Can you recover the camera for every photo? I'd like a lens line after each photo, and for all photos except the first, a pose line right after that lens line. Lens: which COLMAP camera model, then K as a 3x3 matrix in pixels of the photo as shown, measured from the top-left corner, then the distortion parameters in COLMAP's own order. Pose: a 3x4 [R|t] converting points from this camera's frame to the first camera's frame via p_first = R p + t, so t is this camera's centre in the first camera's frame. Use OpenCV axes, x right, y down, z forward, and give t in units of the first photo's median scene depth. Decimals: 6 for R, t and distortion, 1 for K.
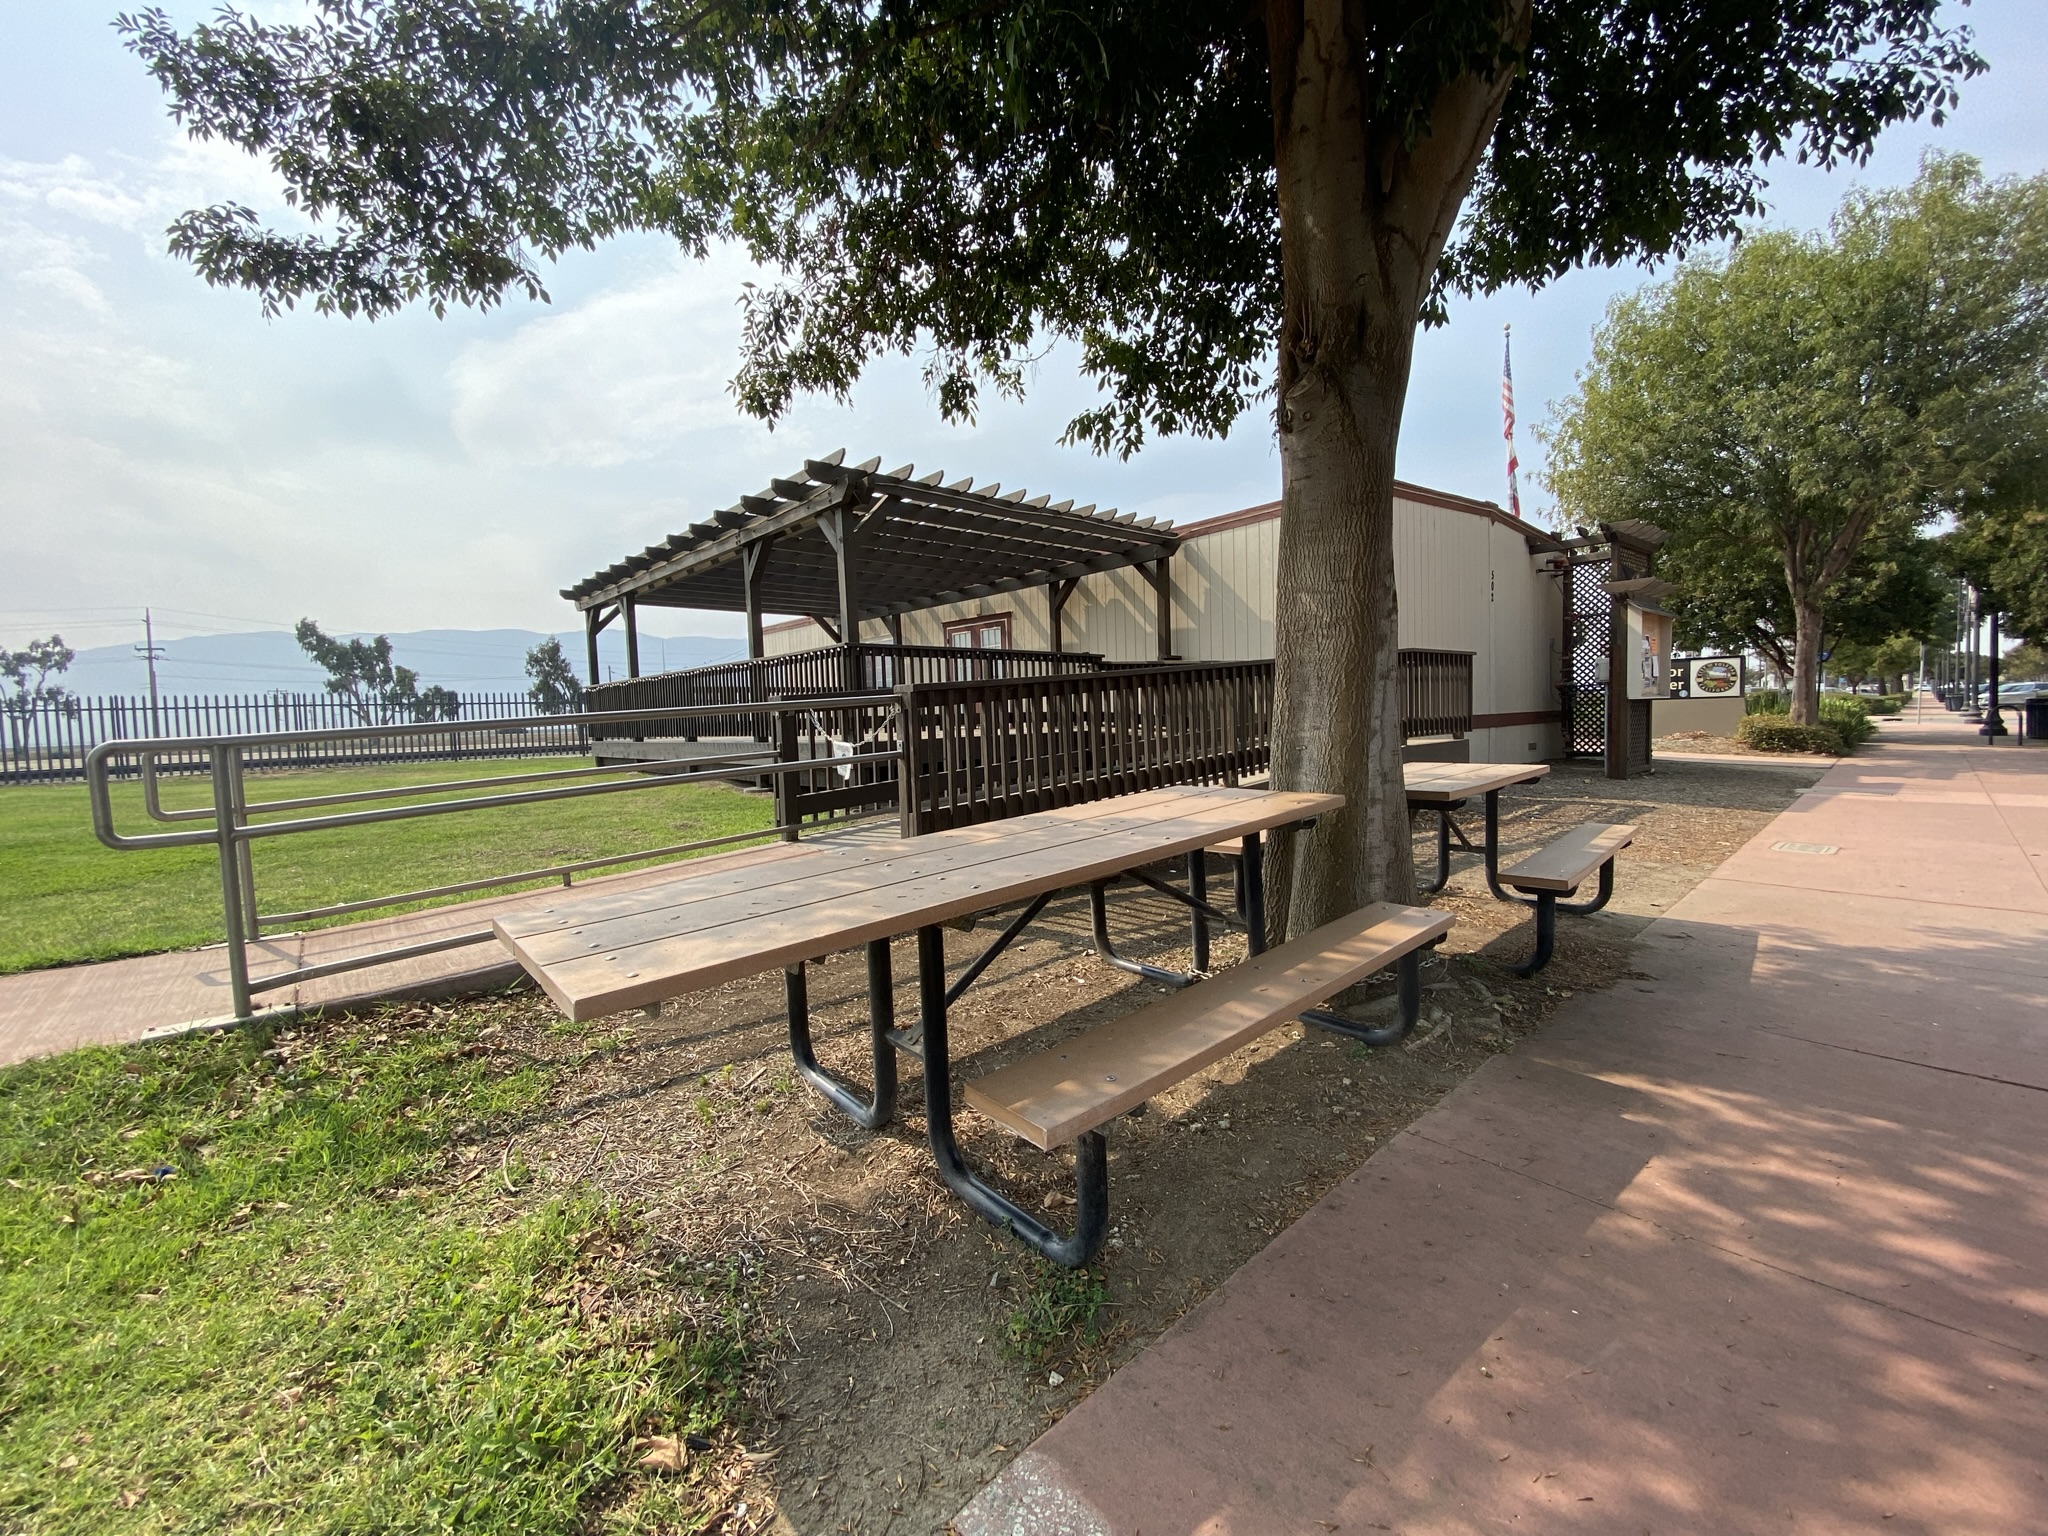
lens RADIAL K [[824.4, 0, 1024.0], [0, 824.4, 768.0], [0, 0, 1]] dist [0.019700, -0.019412]
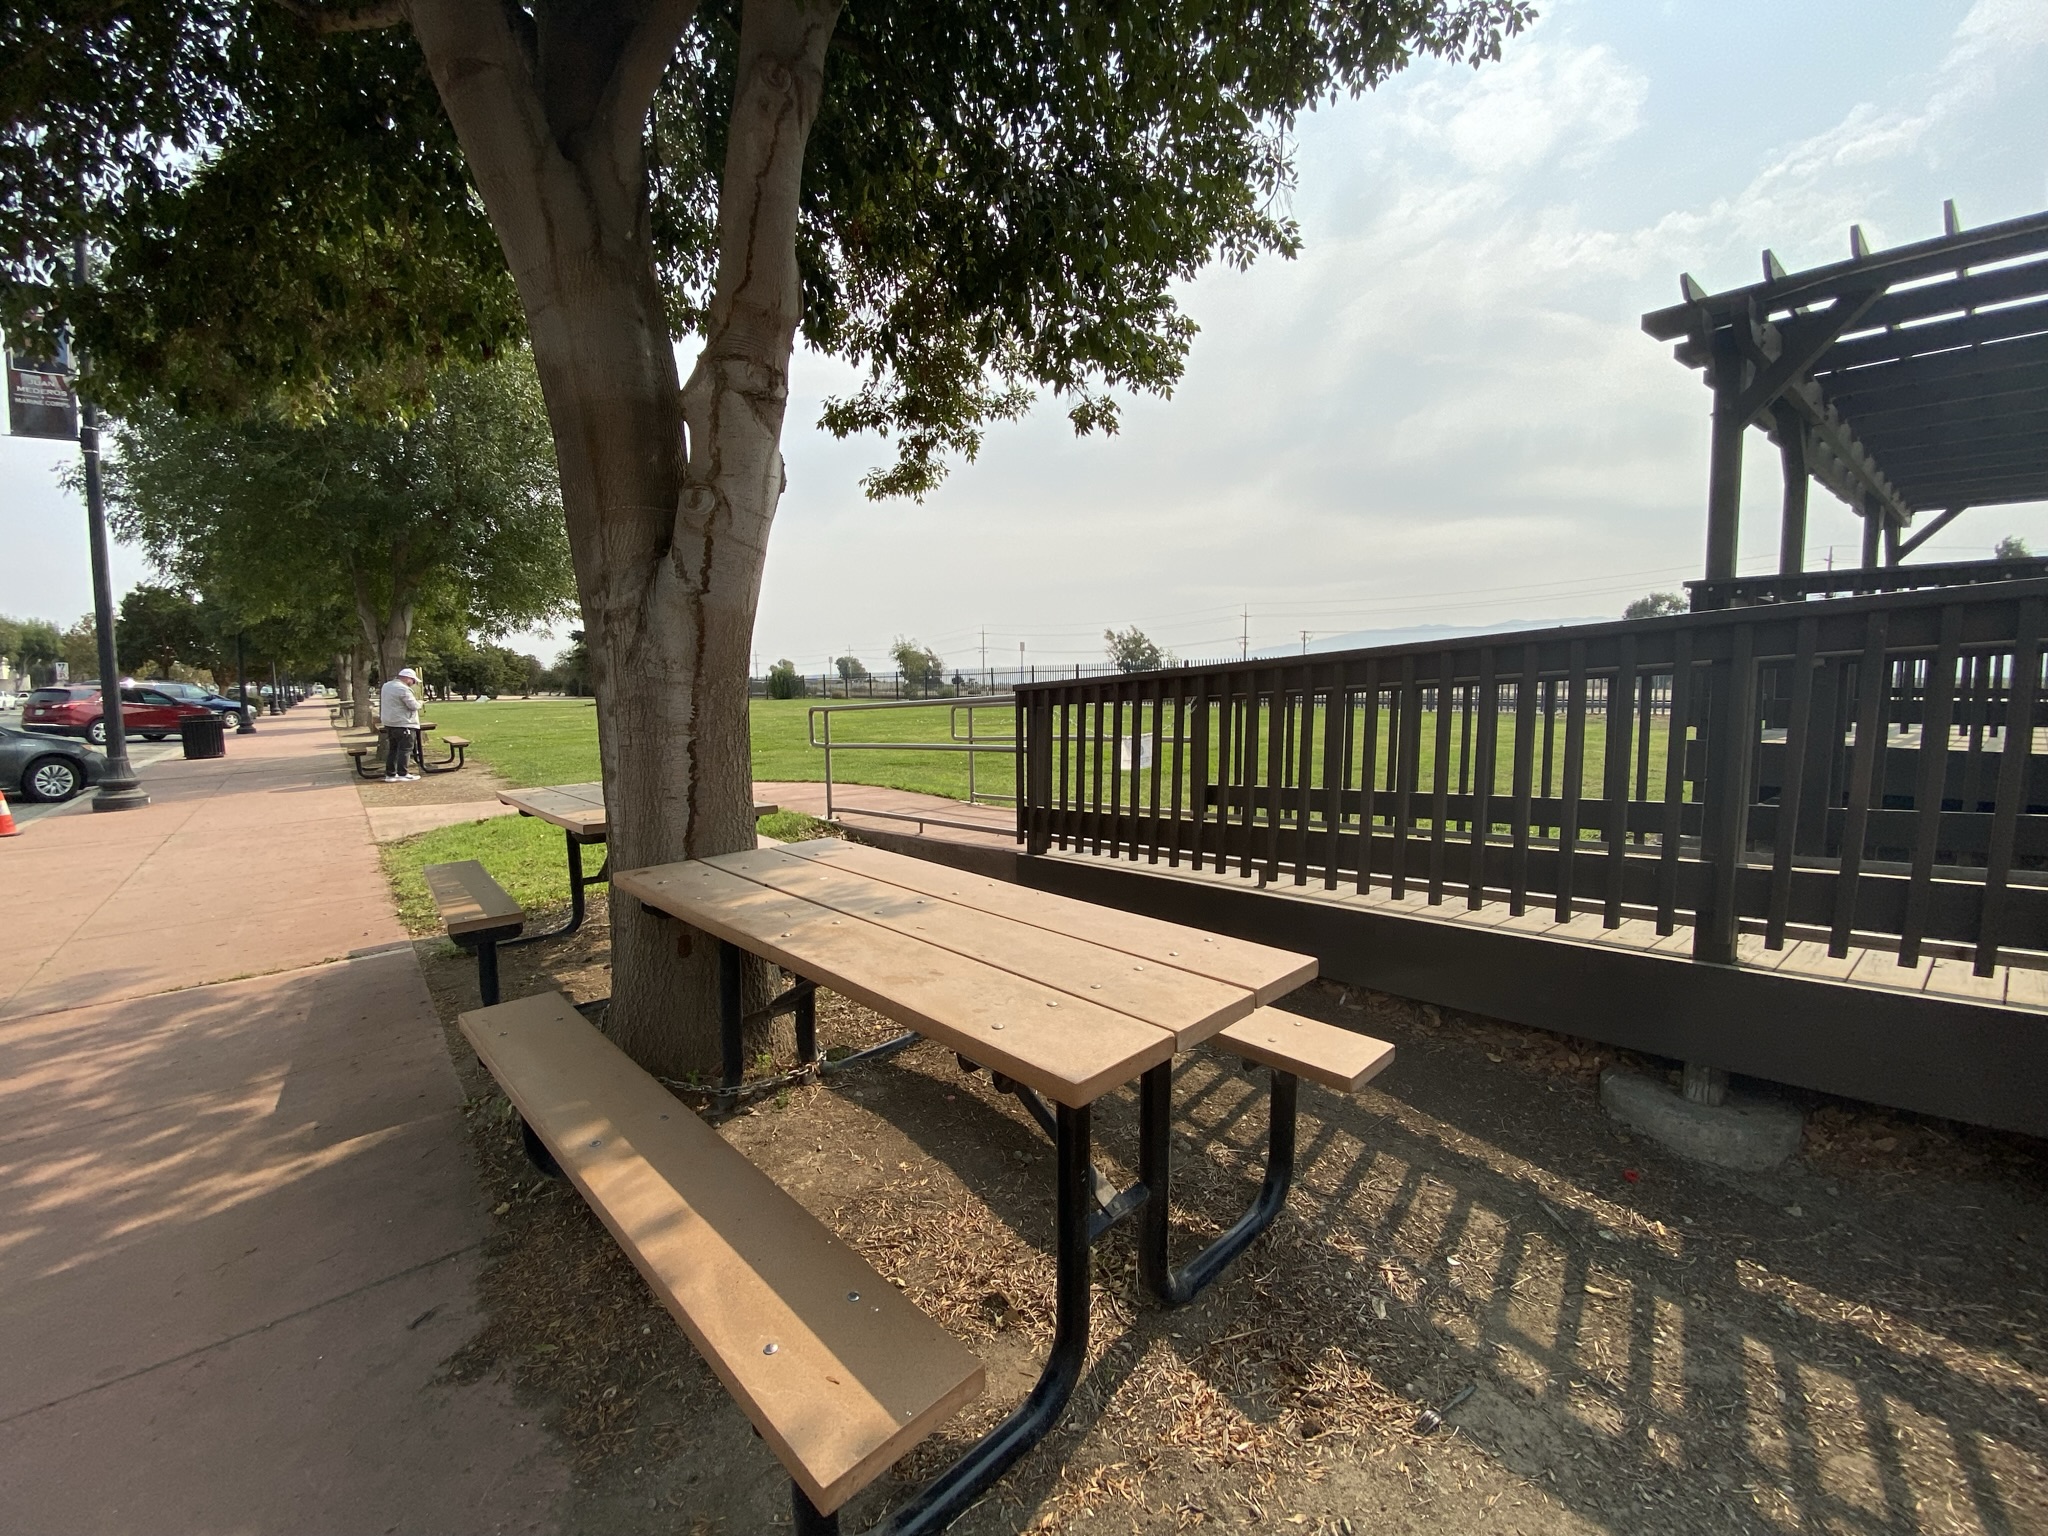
lens RADIAL K [[824.4, 0, 1024.0], [0, 824.4, 768.0], [0, 0, 1]] dist [0.019700, -0.019412]
pose [[-0.042269, 0.133126, -0.990197, 2.028920], [-0.054916, 0.989275, 0.135346, -0.309128], [0.997596, 0.060099, -0.034505, 2.310948]]
